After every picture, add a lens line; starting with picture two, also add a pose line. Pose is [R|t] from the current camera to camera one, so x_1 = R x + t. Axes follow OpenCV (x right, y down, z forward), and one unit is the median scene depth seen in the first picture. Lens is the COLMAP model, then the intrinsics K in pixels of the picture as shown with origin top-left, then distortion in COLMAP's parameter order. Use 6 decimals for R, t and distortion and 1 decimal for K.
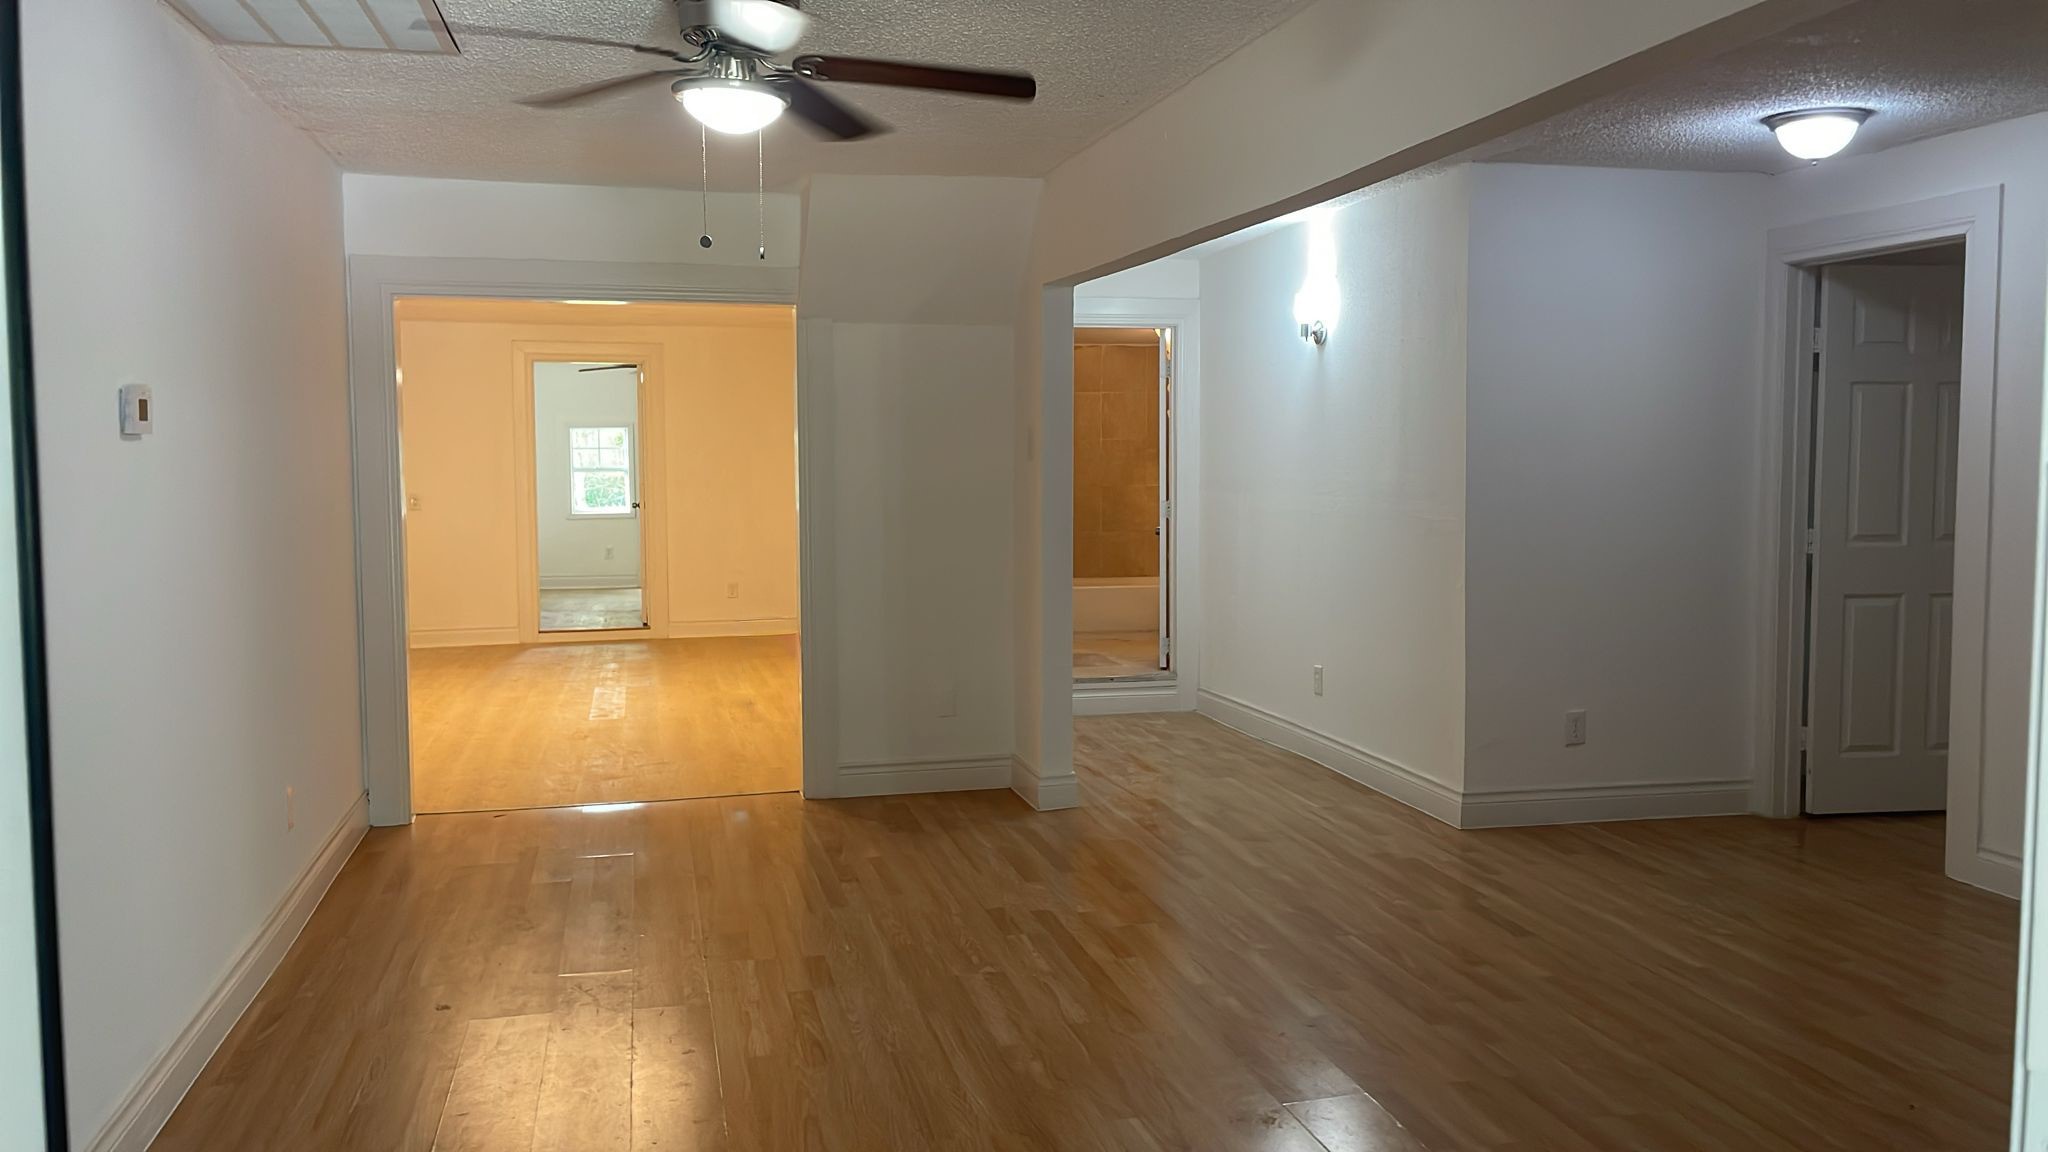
lens RADIAL K [[1631.1, 0, 1053.5], [0, 1631.1, 540.0], [0, 0, 1]] dist [0.115087, -0.157477]
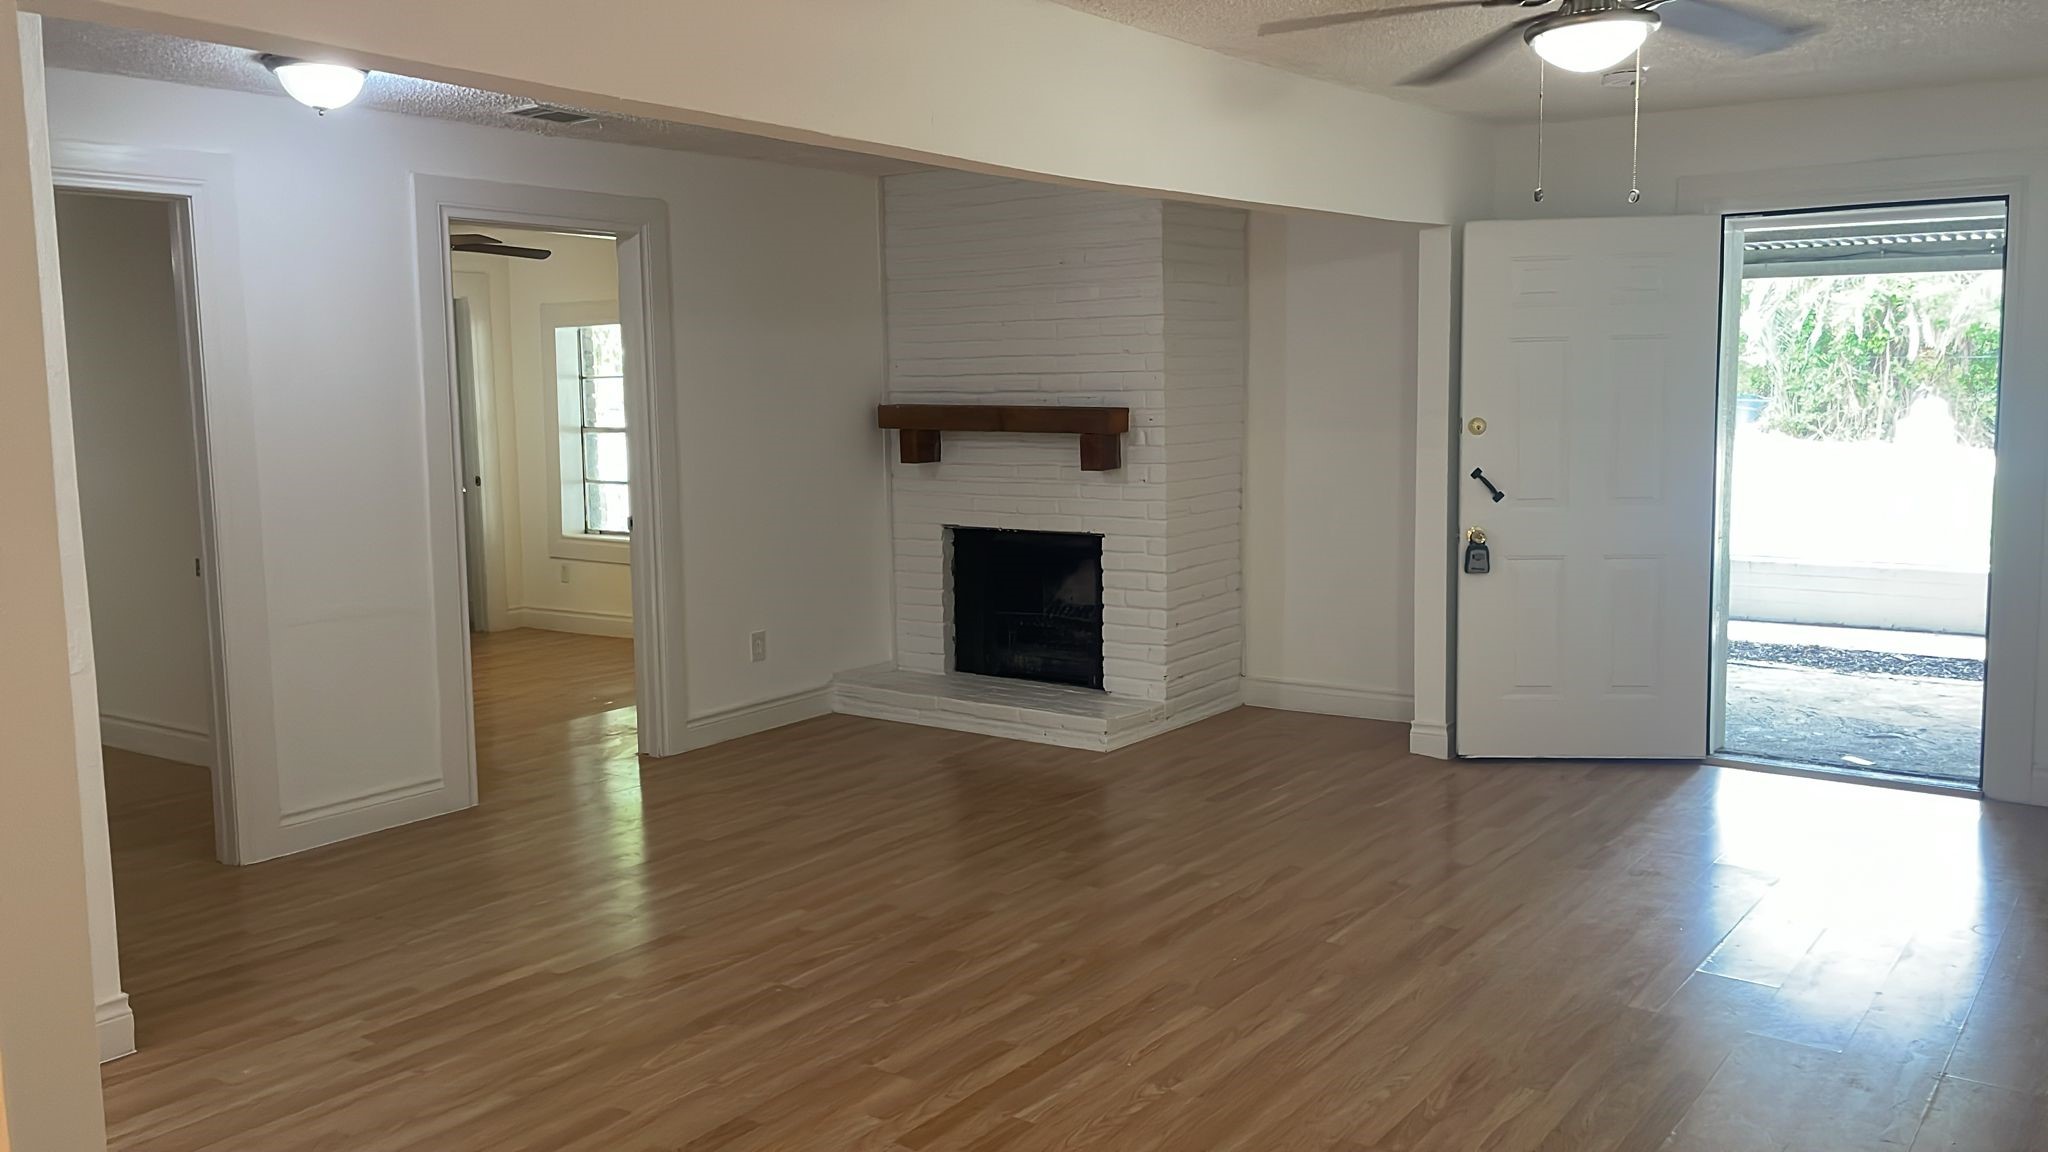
lens RADIAL K [[1631.1, 0, 1053.5], [0, 1631.1, 540.0], [0, 0, 1]] dist [0.115087, -0.157477]
pose [[-0.644577, -0.062076, 0.762015, -0.598922], [0.064326, 0.988761, 0.134960, -0.103136], [-0.761829, 0.136009, -0.633339, 1.532667]]
